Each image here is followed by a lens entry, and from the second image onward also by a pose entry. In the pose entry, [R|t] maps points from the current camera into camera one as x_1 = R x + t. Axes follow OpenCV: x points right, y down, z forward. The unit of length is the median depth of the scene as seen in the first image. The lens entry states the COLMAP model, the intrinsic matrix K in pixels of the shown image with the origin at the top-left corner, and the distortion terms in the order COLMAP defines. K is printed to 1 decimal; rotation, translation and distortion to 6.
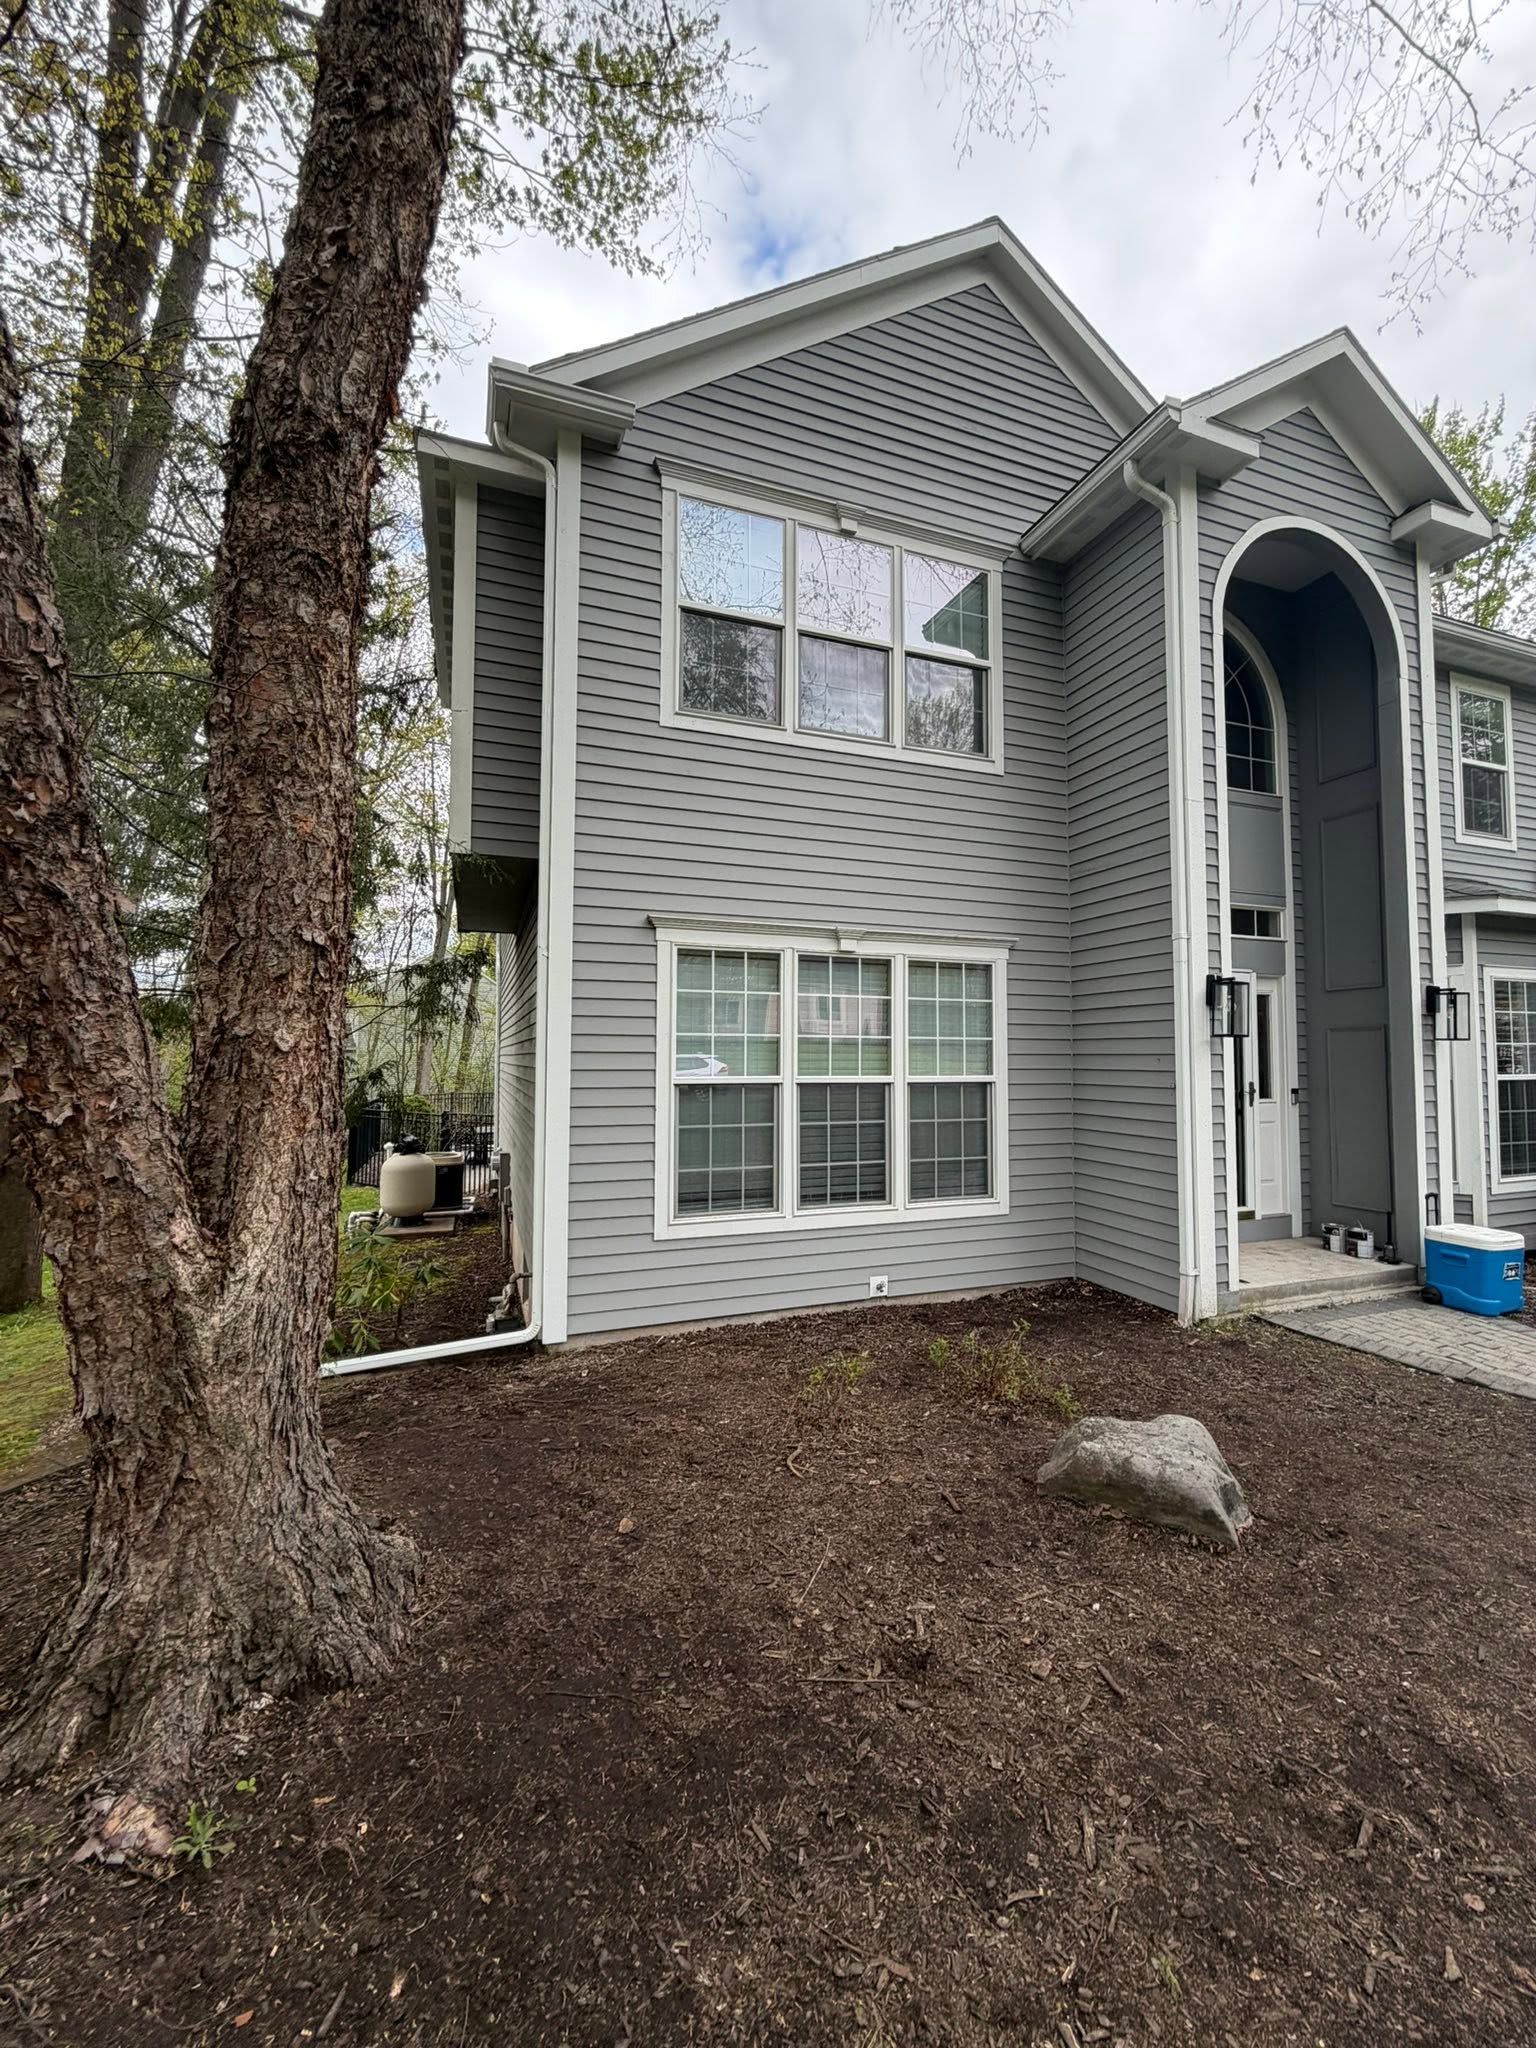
lens RADIAL K [[811.5, 0, 768.0], [0, 811.5, 1024.0], [0, 0, 1]] dist [0.000549, 0.000033]
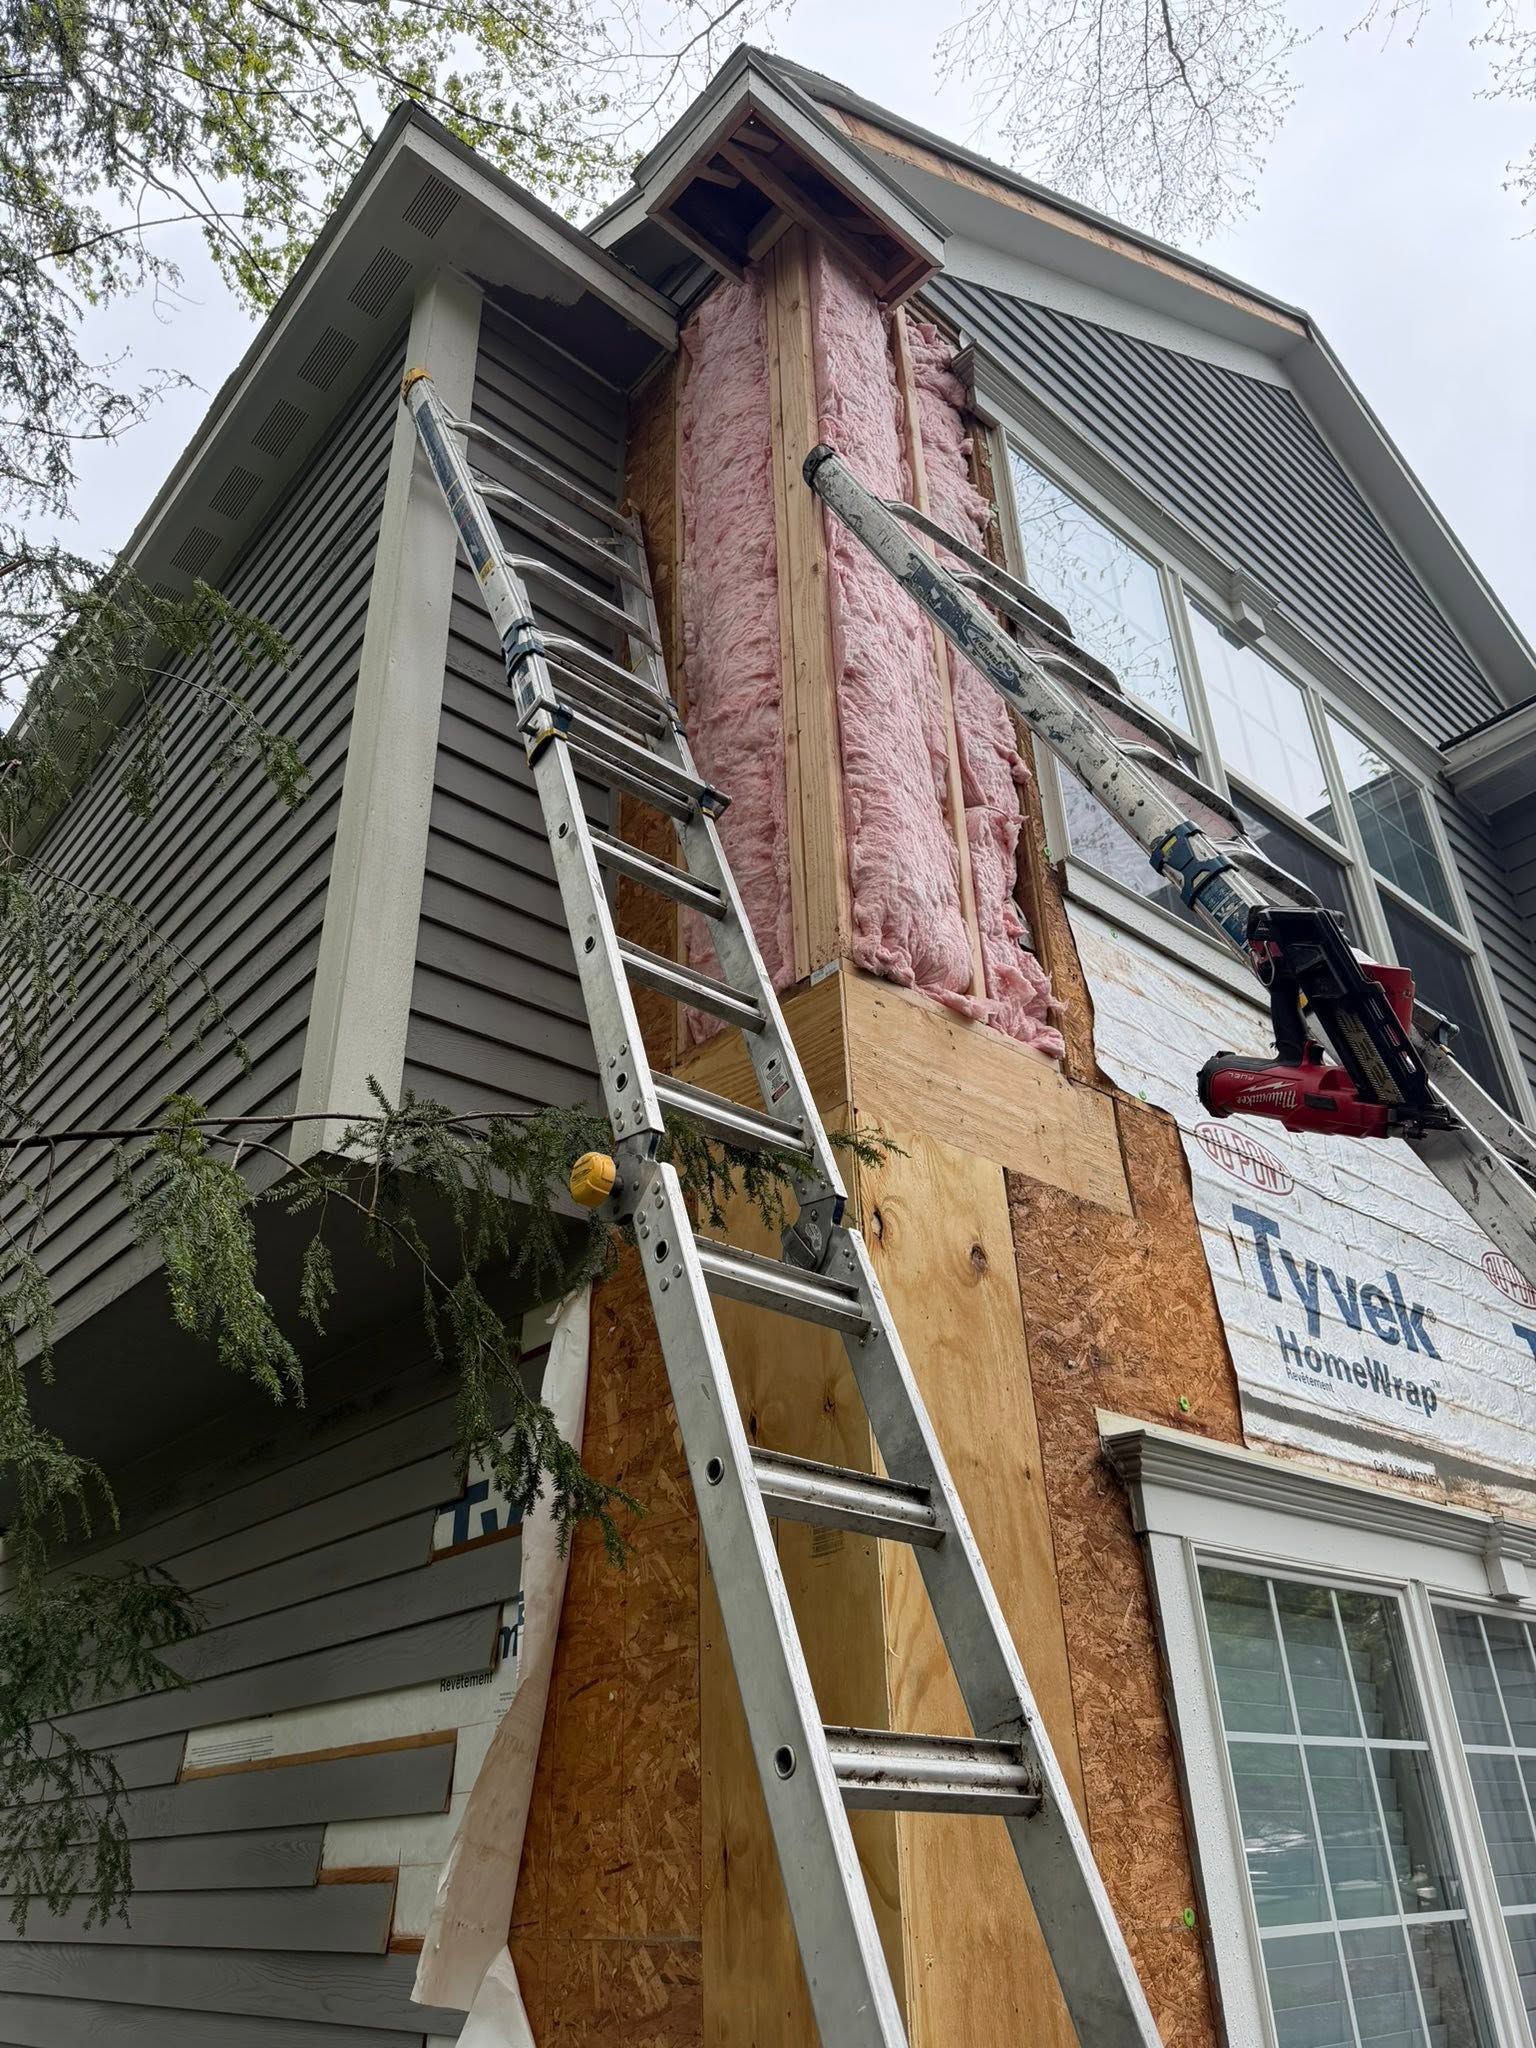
lens RADIAL K [[1444.7, 0, 768.0], [0, 1444.7, 1024.0], [0, 0, 1]] dist [-0.000362, 0.000391]
pose [[0.930292, 0.154945, 0.332488, -0.410252], [0.015210, 0.889336, -0.457001, -0.032740], [-0.366504, 0.430202, 0.824986, 0.529645]]
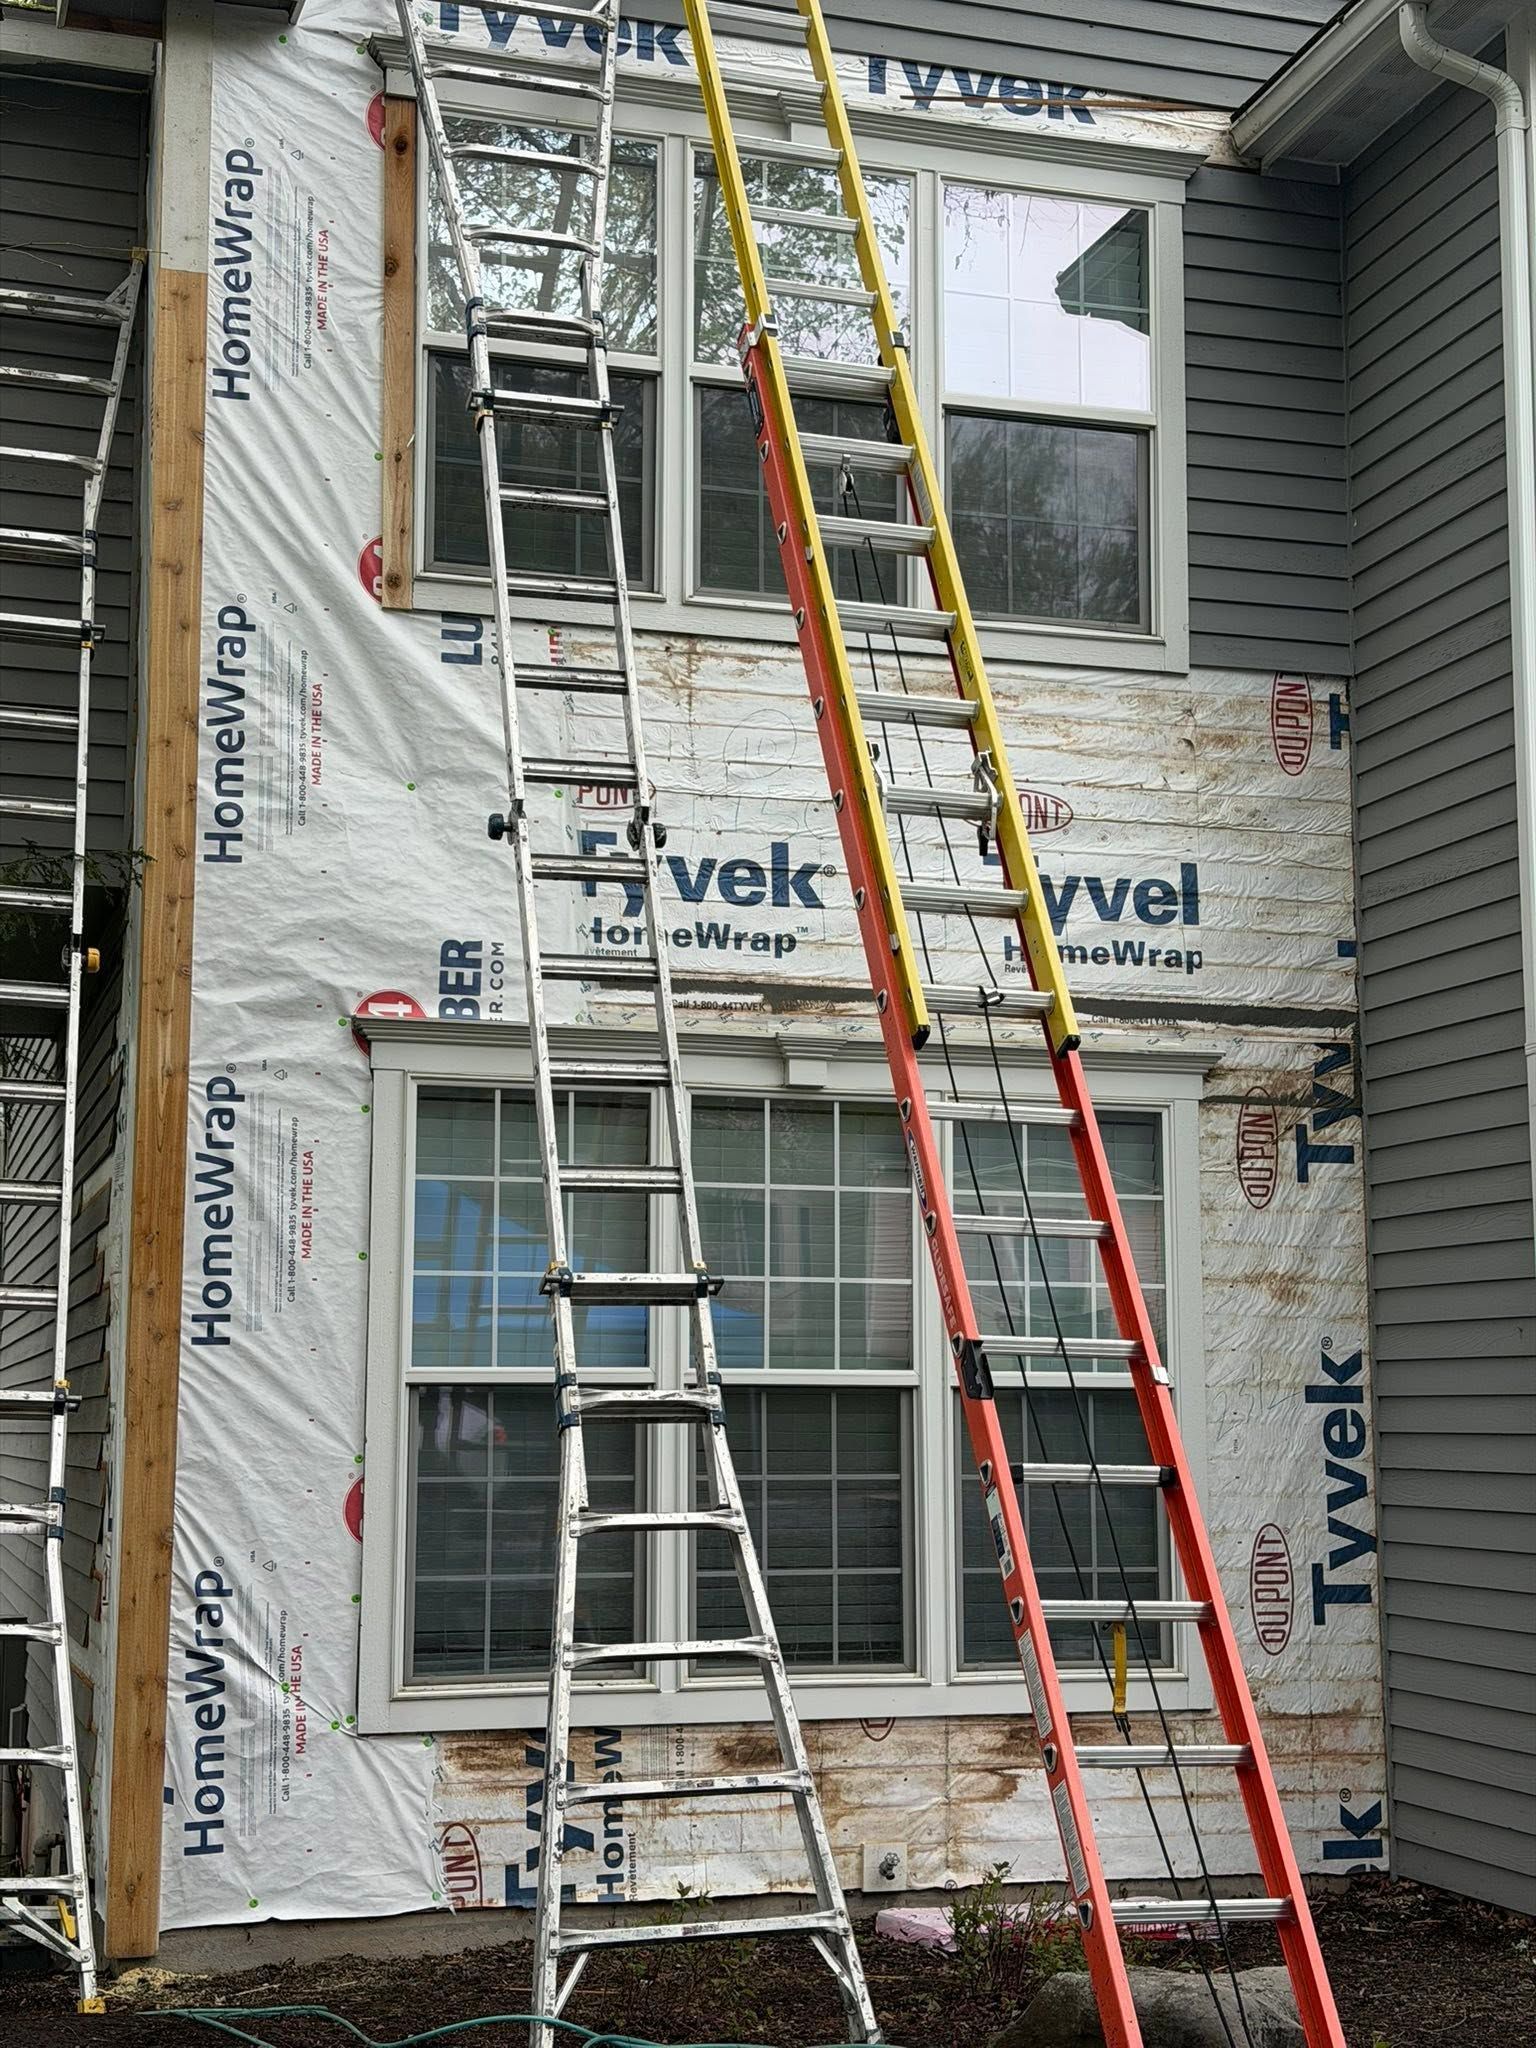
lens RADIAL K [[2789.3, 0, 768.0], [0, 2789.3, 1024.0], [0, 0, 1]] dist [0.138632, -0.019568]
pose [[0.999070, -0.011934, -0.041423, 0.139982], [0.007844, 0.995203, -0.097517, 0.025142], [0.042388, 0.097101, 0.994371, -0.519388]]
